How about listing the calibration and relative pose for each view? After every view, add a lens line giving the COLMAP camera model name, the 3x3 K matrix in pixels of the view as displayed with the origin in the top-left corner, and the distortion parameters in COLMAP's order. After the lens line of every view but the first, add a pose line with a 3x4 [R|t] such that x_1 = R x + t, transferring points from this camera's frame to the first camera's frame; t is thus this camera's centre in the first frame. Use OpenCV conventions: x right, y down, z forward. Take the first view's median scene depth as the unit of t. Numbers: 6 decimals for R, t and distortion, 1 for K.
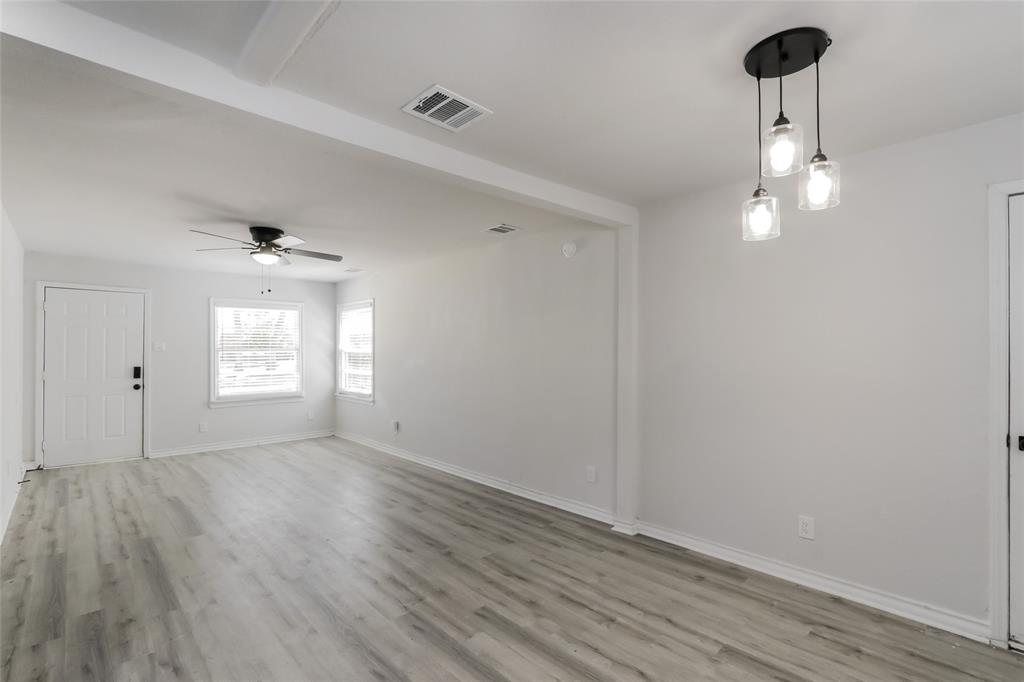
lens RADIAL K [[475.8, 0, 498.5], [0, 475.8, 337.9], [0, 0, 1]] dist [-0.011411, 0.000160]
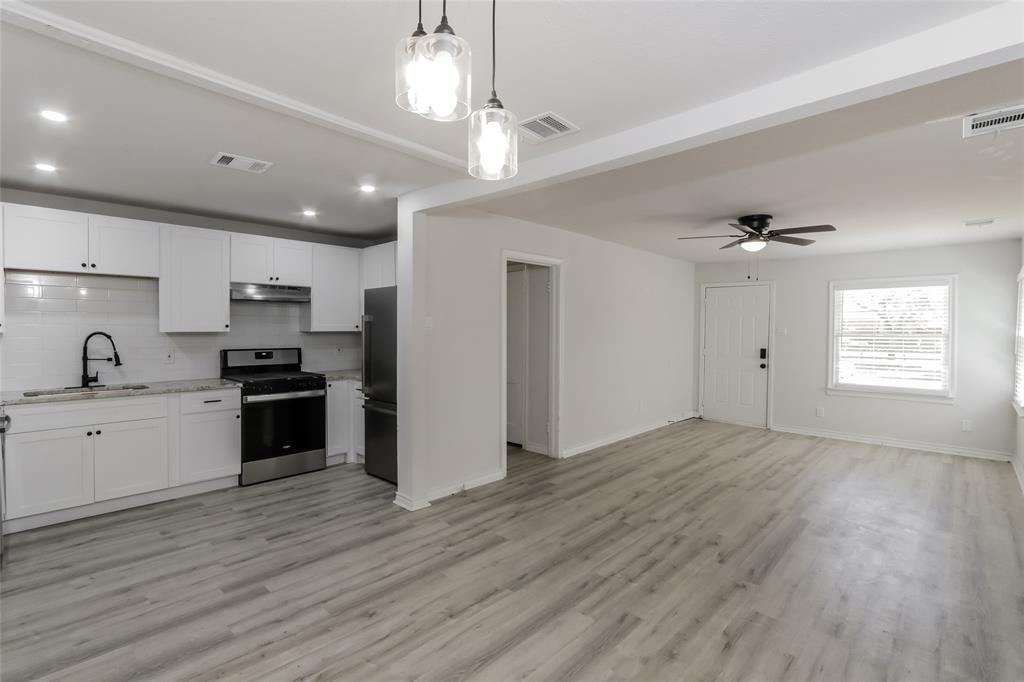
lens RADIAL K [[480.6, 0, 506.5], [0, 480.6, 336.7], [0, 0, 1]] dist [-0.003749, -0.000590]
pose [[0.069211, 0.017156, -0.997454, 0.588240], [0.014215, 0.999734, 0.018182, 0.001967], [0.997501, -0.015437, 0.068949, 0.467948]]
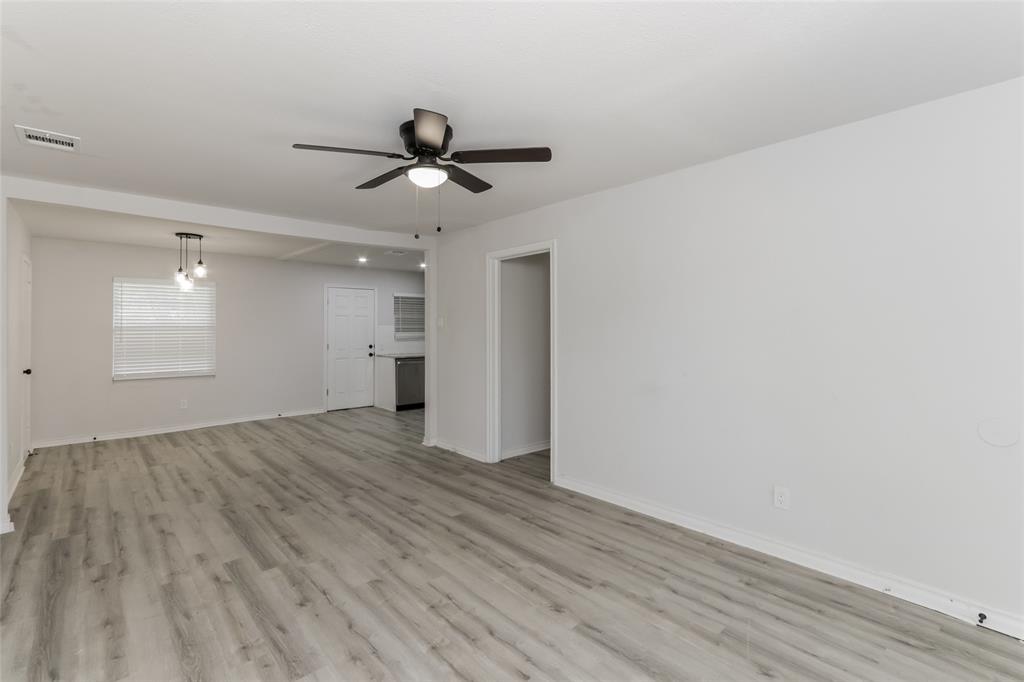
lens RADIAL K [[469.4, 0, 496.7], [0, 469.4, 325.5], [0, 0, 1]] dist [0.000313, 0.000139]
pose [[-0.999710, 0.003293, 0.023853, -0.685257], [0.002638, 0.999619, -0.027459, 0.040946], [-0.023934, -0.027389, -0.999338, 1.842947]]
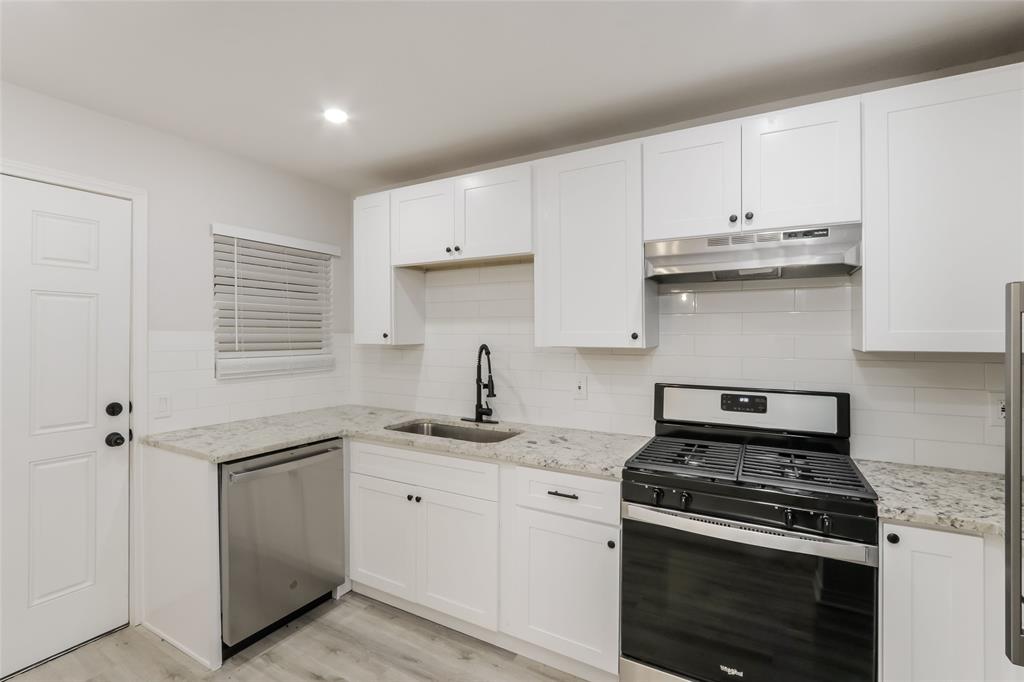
lens RADIAL K [[475.8, 0, 498.5], [0, 475.8, 337.9], [0, 0, 1]] dist [-0.011411, 0.000160]
pose [[-0.957384, -0.001525, -0.288815, -0.328452], [0.002941, 0.999883, -0.015027, -0.002032], [0.288804, -0.015236, -0.957267, 0.346424]]
